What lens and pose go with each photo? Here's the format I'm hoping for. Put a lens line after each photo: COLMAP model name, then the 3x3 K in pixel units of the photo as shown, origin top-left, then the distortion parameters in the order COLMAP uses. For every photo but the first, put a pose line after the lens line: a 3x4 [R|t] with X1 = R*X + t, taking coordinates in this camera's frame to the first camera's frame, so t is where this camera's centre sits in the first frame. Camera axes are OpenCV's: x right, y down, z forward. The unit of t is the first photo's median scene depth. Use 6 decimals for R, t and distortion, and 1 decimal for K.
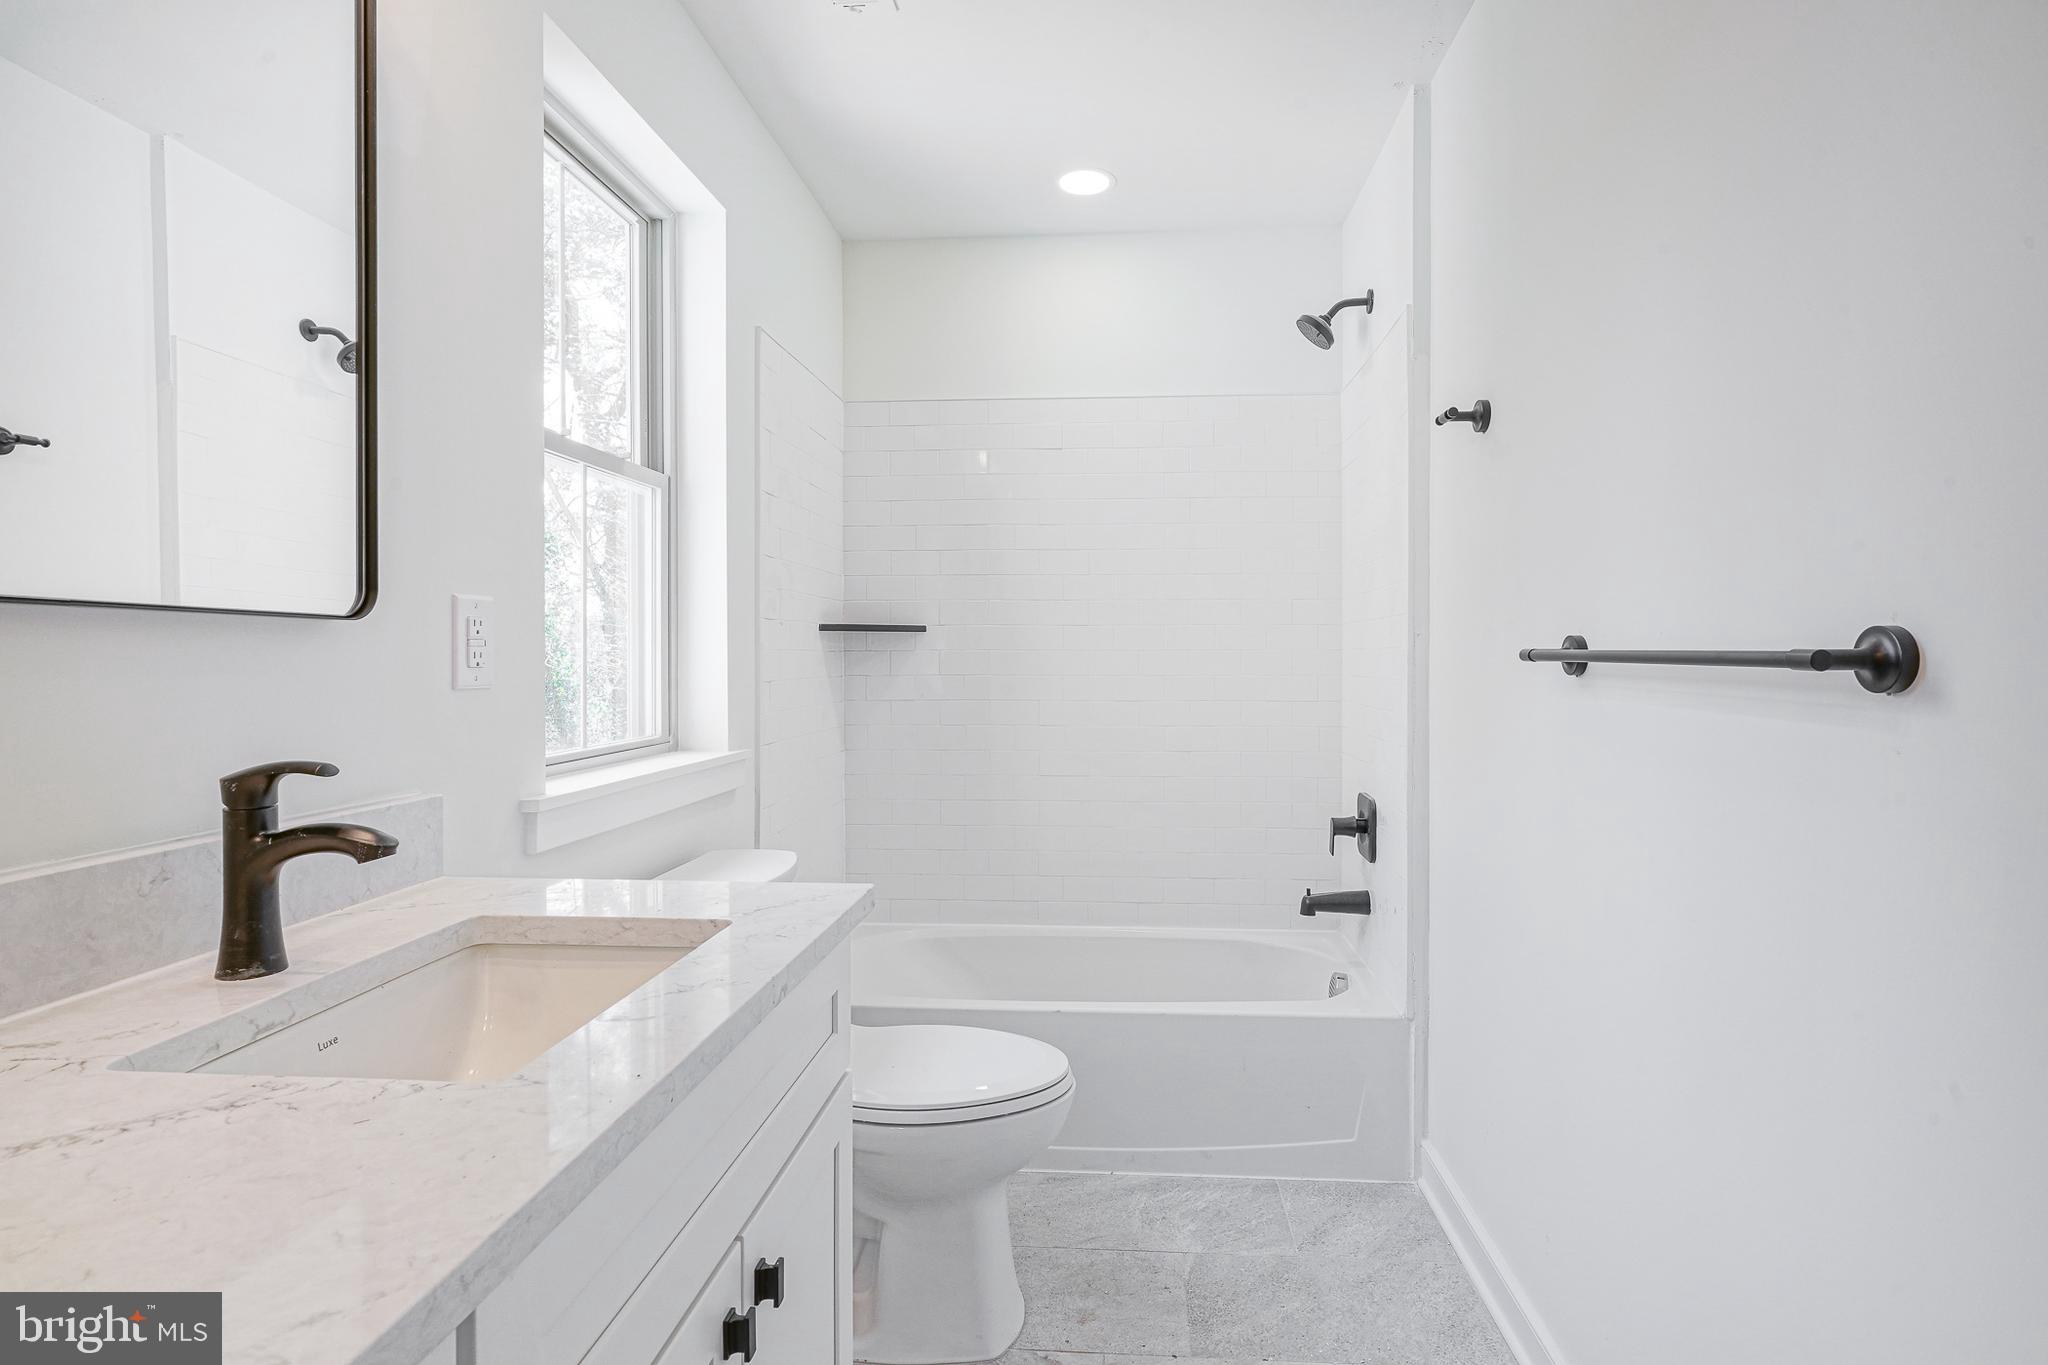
lens RADIAL K [[1004.2, 0, 1021.5], [0, 1004.2, 667.0], [0, 0, 1]] dist [-0.015648, 0.006591]
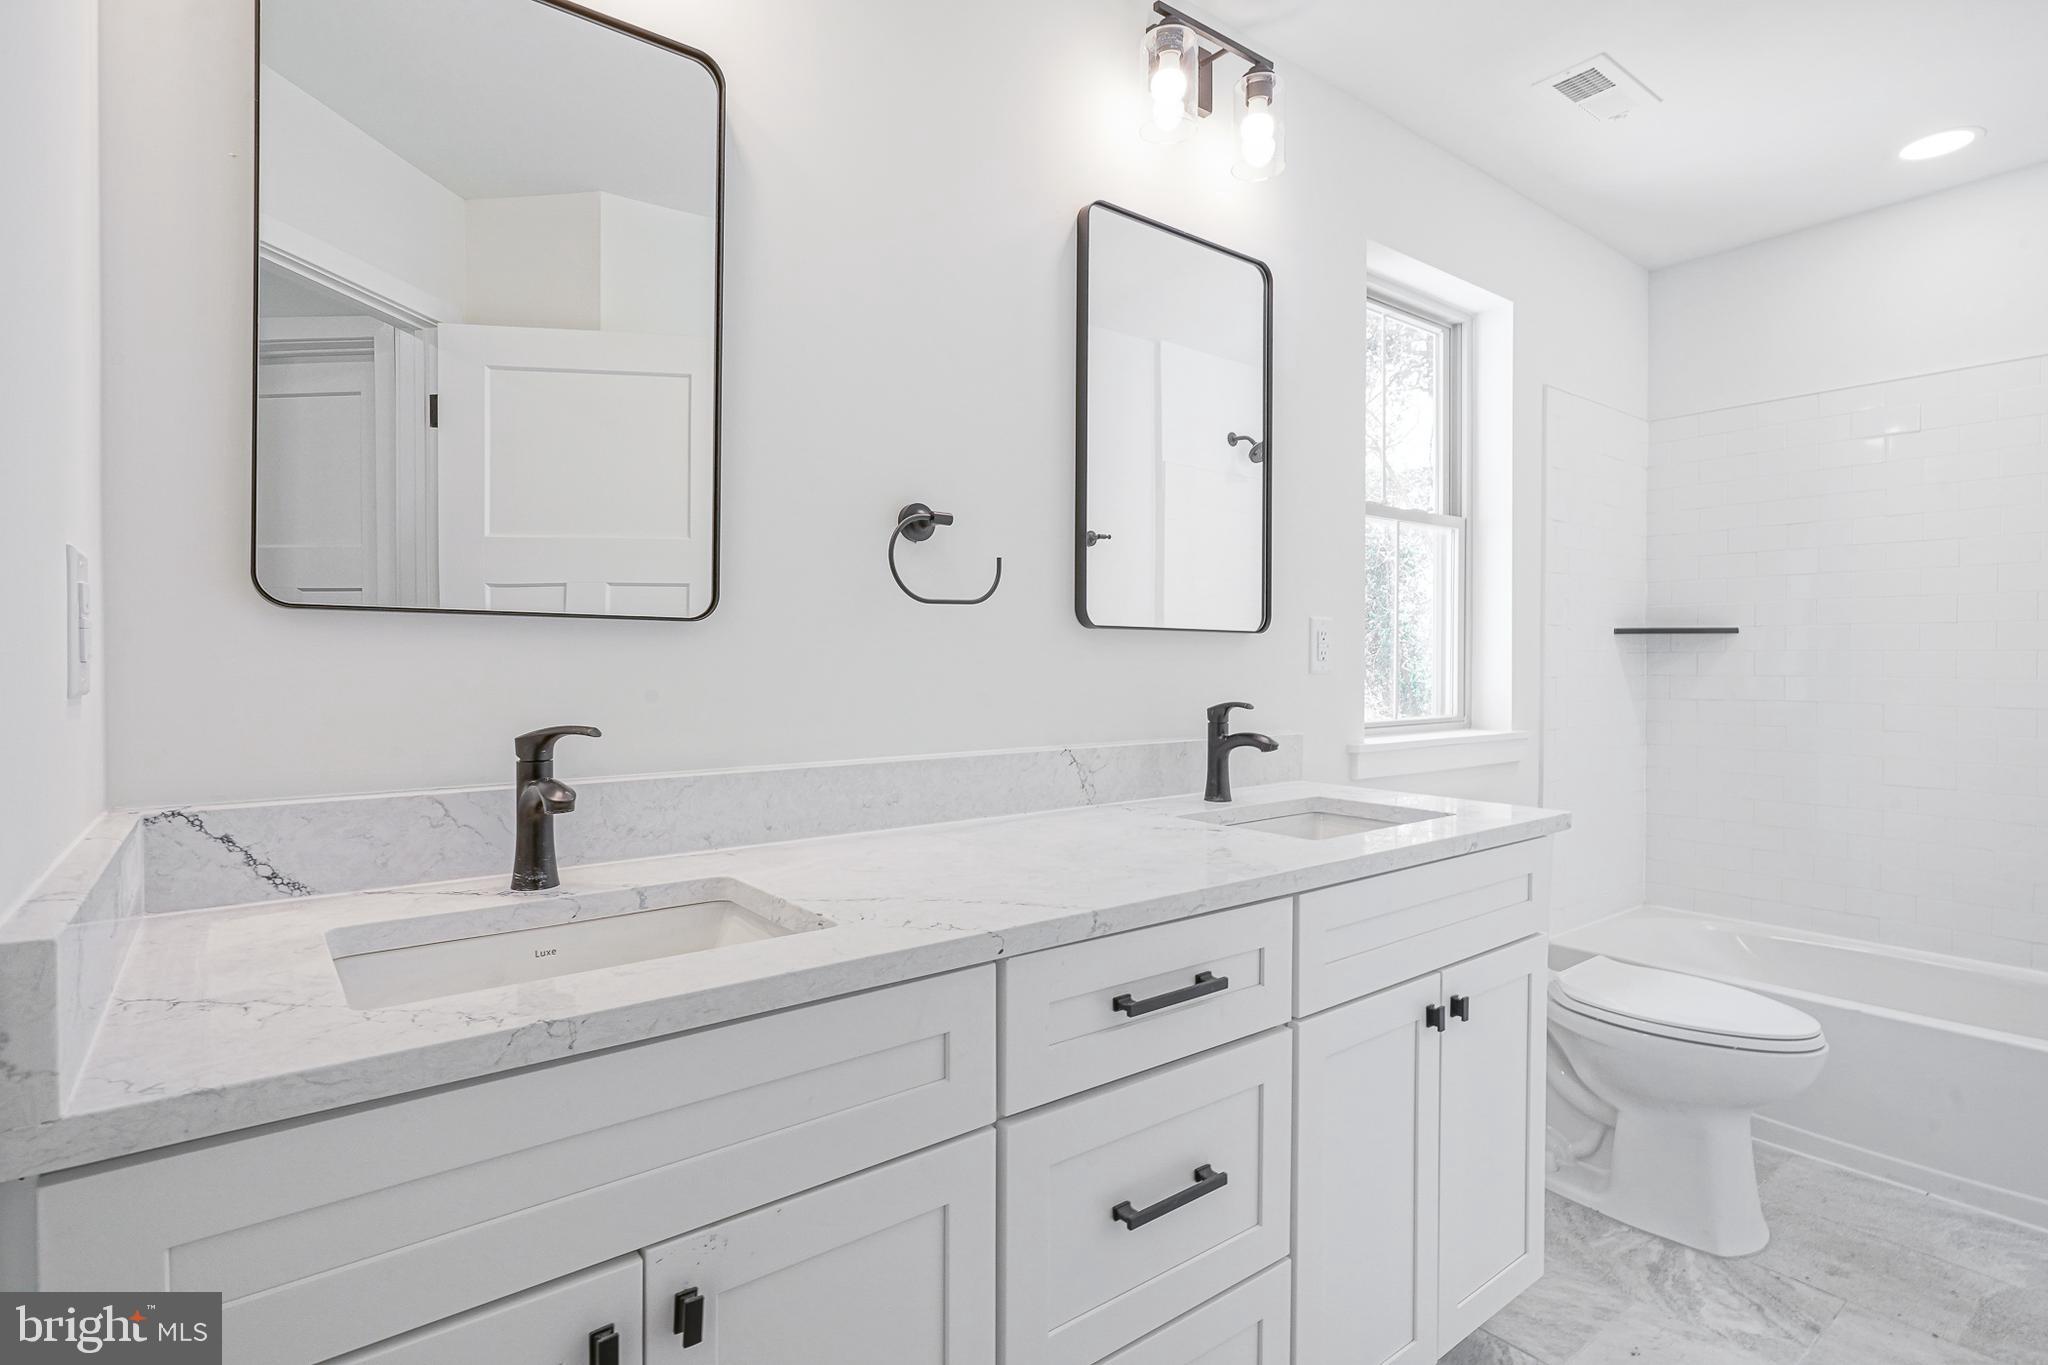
lens RADIAL K [[1004.2, 0, 1021.5], [0, 1004.2, 667.0], [0, 0, 1]] dist [-0.015648, 0.006591]
pose [[0.684482, 0.005726, -0.729007, 0.220621], [-0.010139, 0.999947, -0.001666, 0.012925], [0.728959, 0.008531, 0.684504, -0.340928]]
